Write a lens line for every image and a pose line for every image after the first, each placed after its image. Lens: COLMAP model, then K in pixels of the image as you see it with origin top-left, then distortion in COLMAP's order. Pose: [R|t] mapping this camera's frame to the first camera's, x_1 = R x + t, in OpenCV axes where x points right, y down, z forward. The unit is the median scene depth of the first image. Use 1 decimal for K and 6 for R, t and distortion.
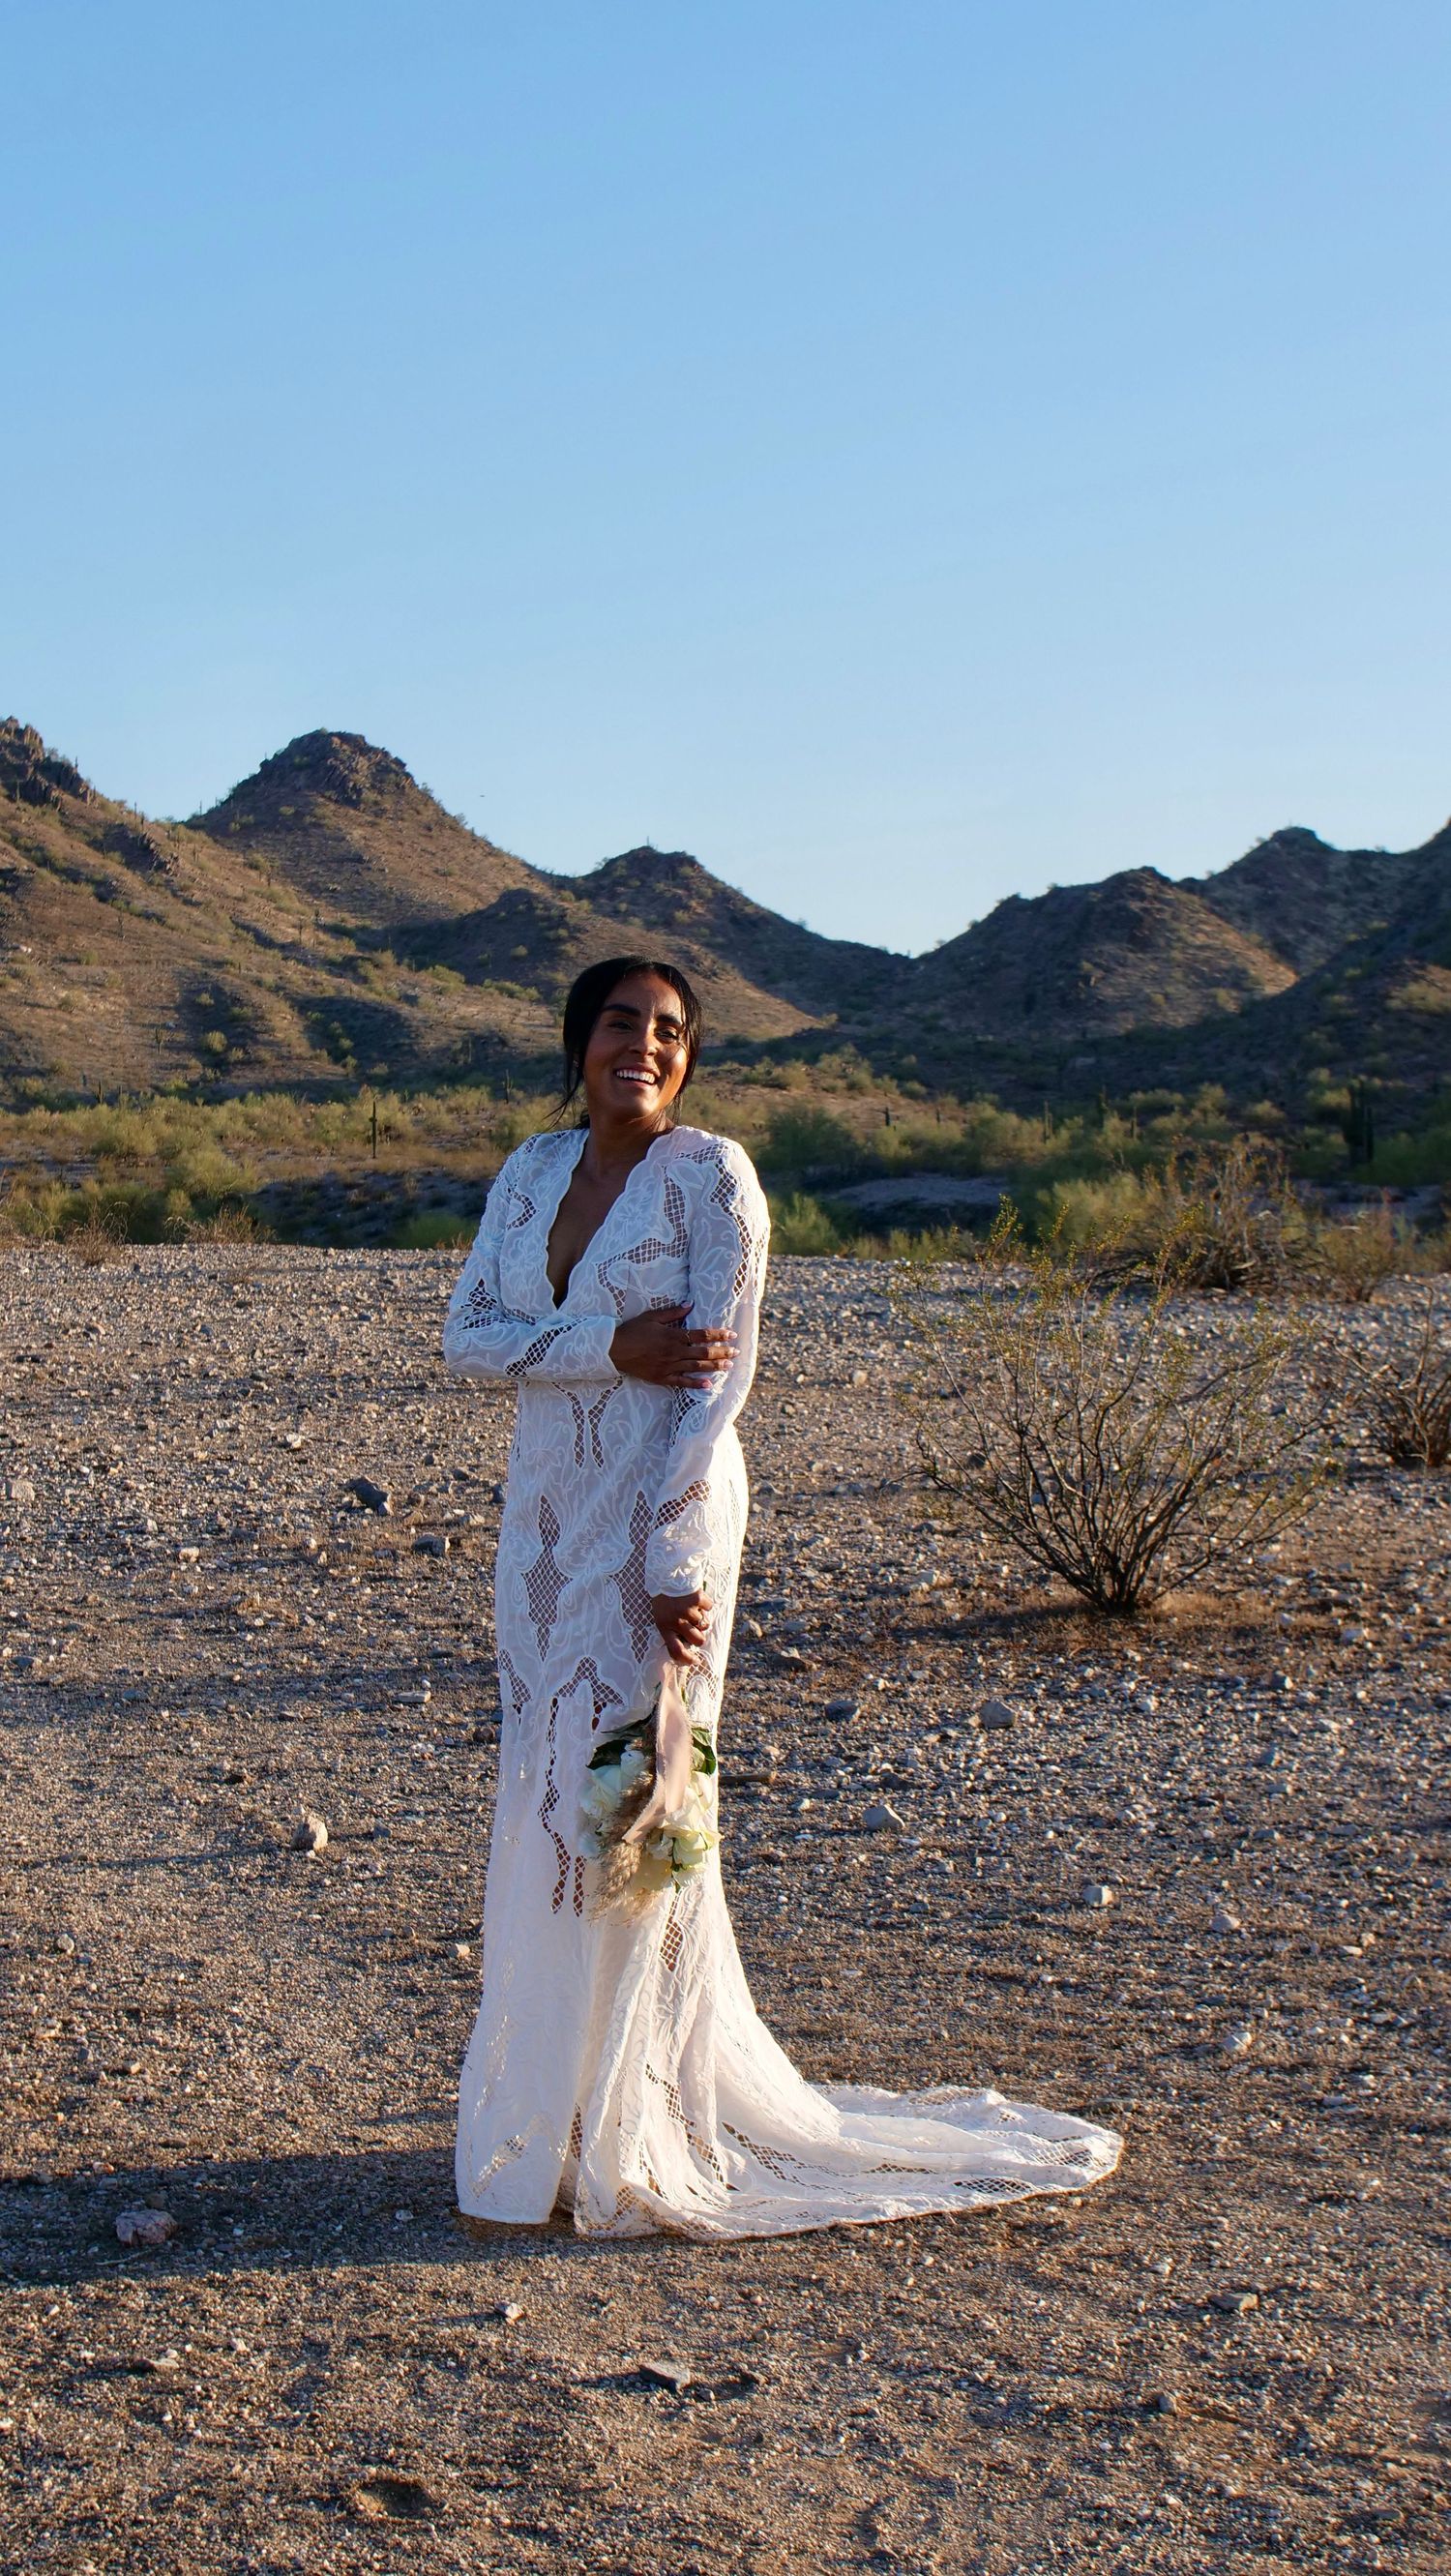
lens RADIAL K [[7034.8, 0, 161.9], [0, 7034.8, 1285.0], [0, 0, 1]] dist [-0.049216, 0.308856]
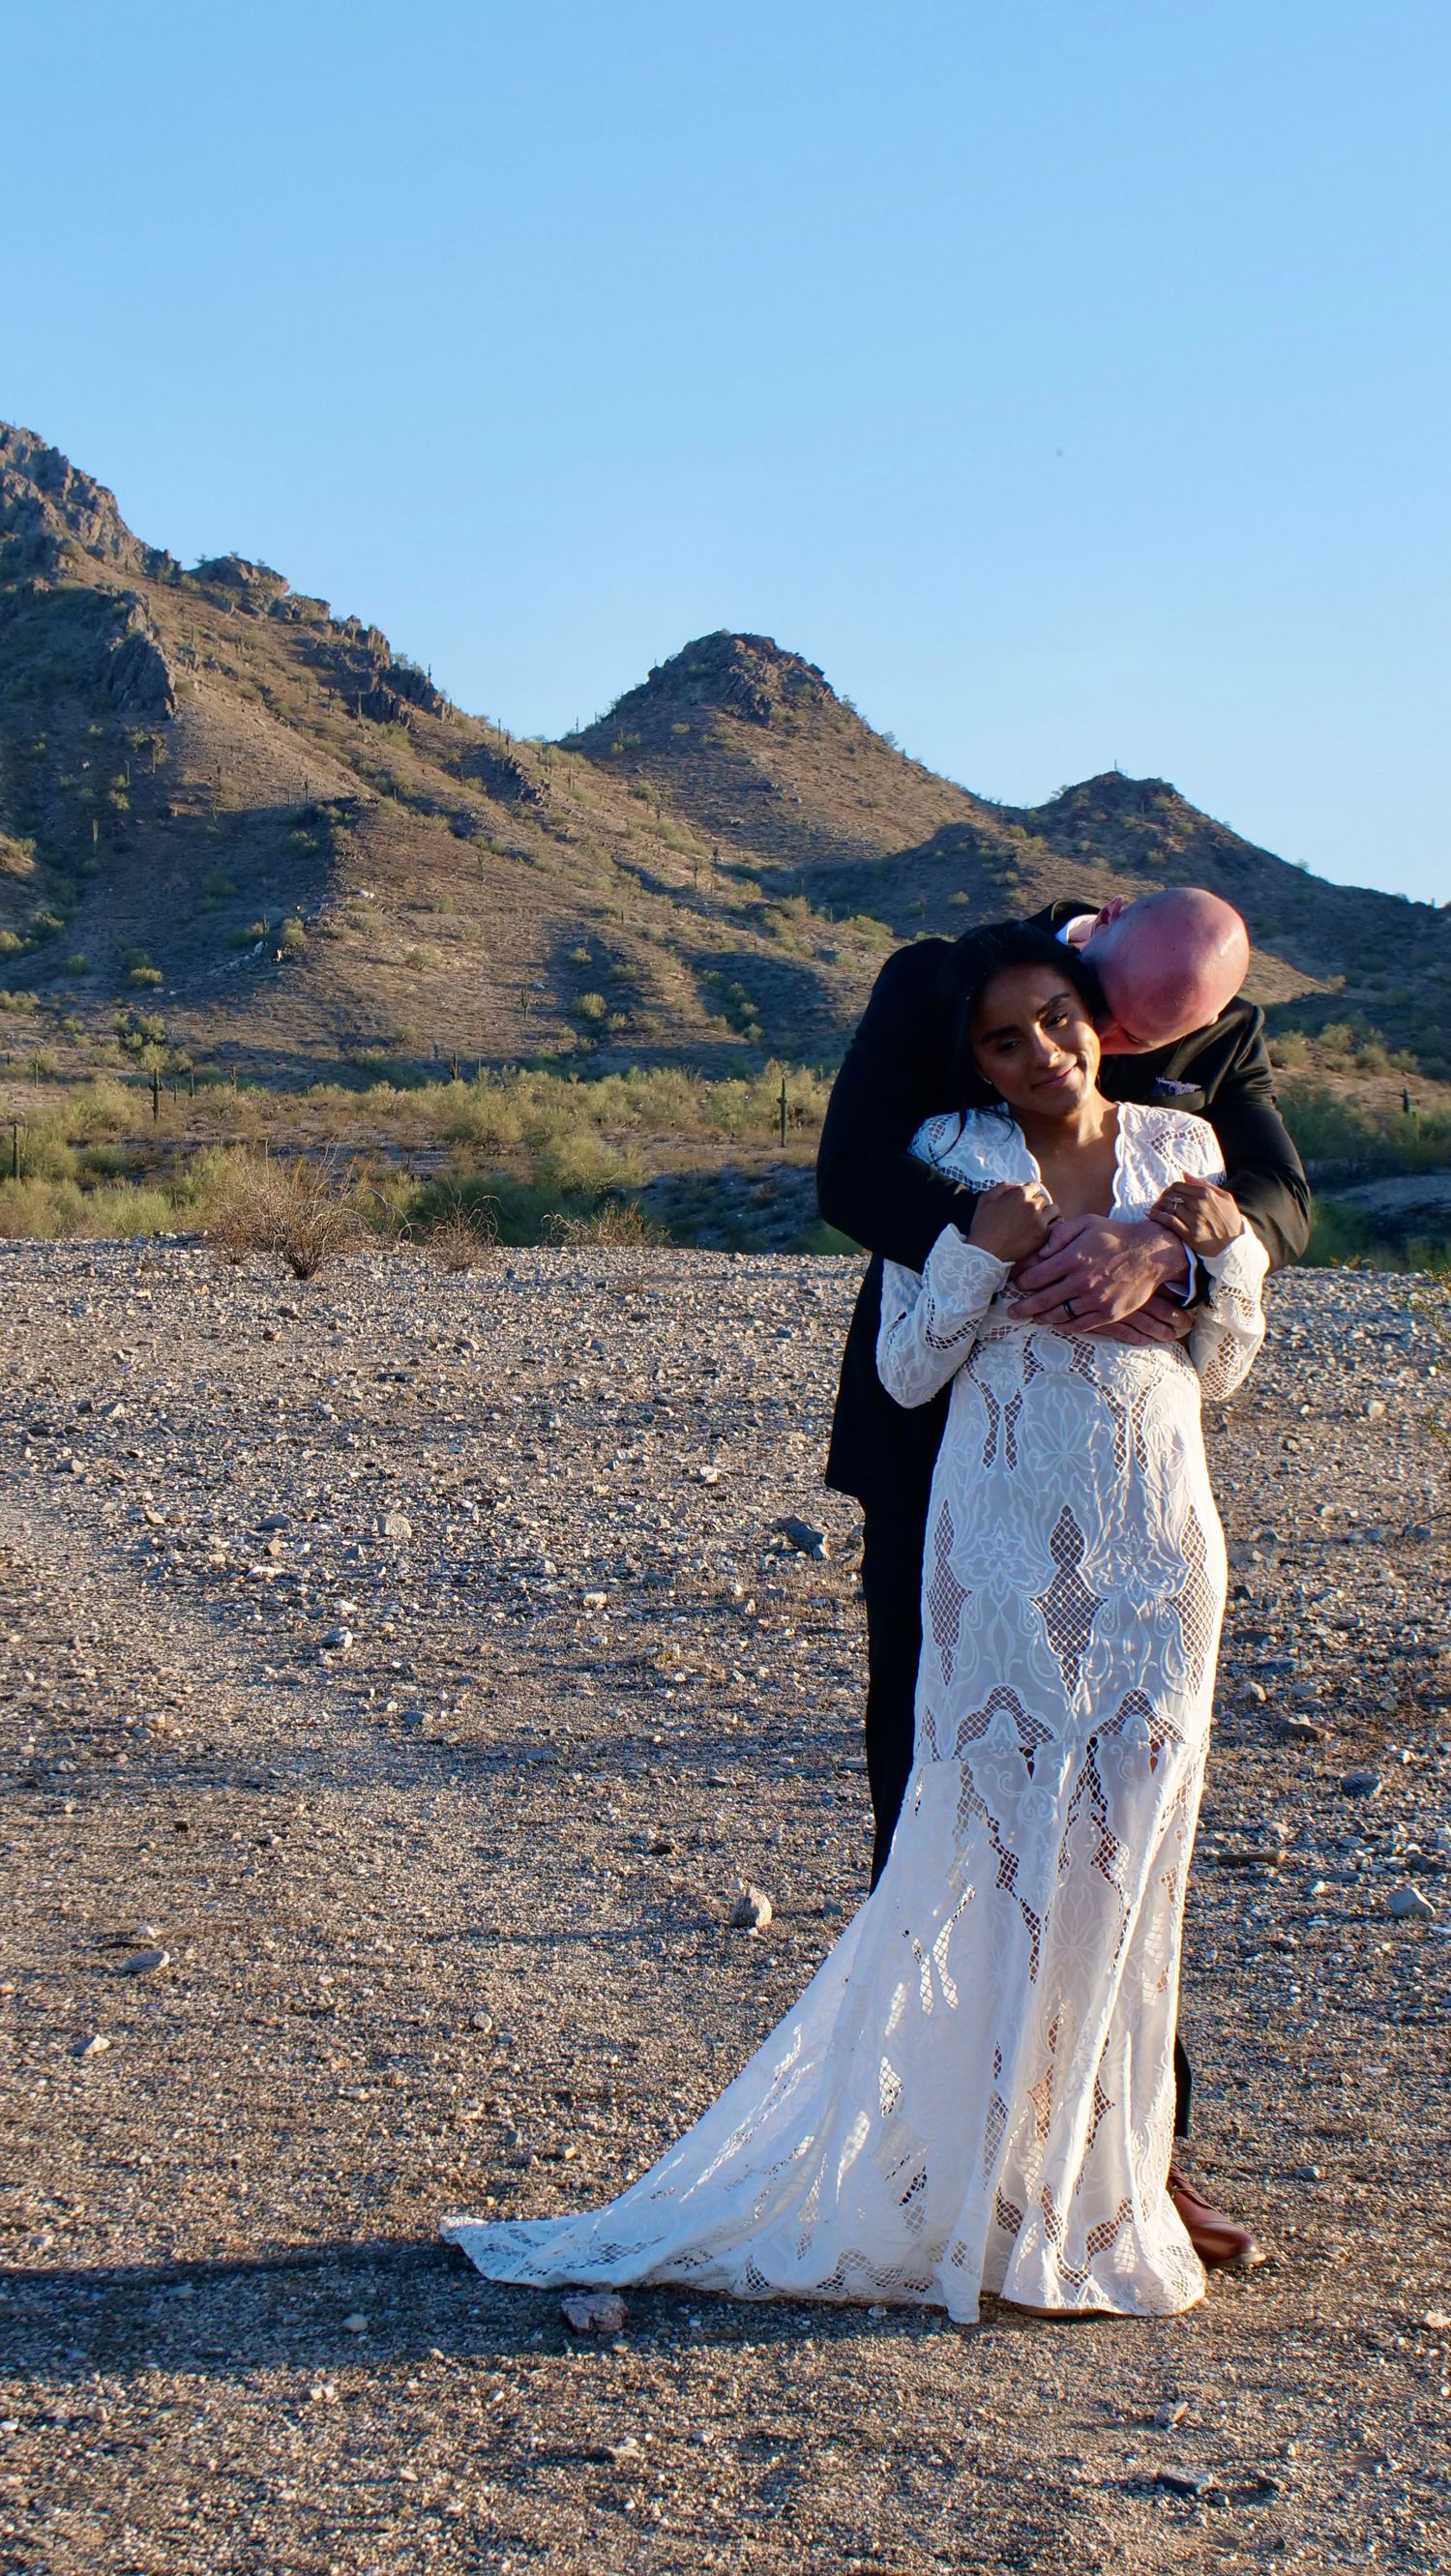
lens RADIAL K [[7034.8, 0, 161.9], [0, 7034.8, 1285.0], [0, 0, 1]] dist [-0.049216, 0.308856]
pose [[0.996827, 0.007653, -0.079226, 0.021795], [-0.007238, 0.999959, 0.005525, -0.005479], [0.079265, -0.004934, 0.996841, 0.157280]]
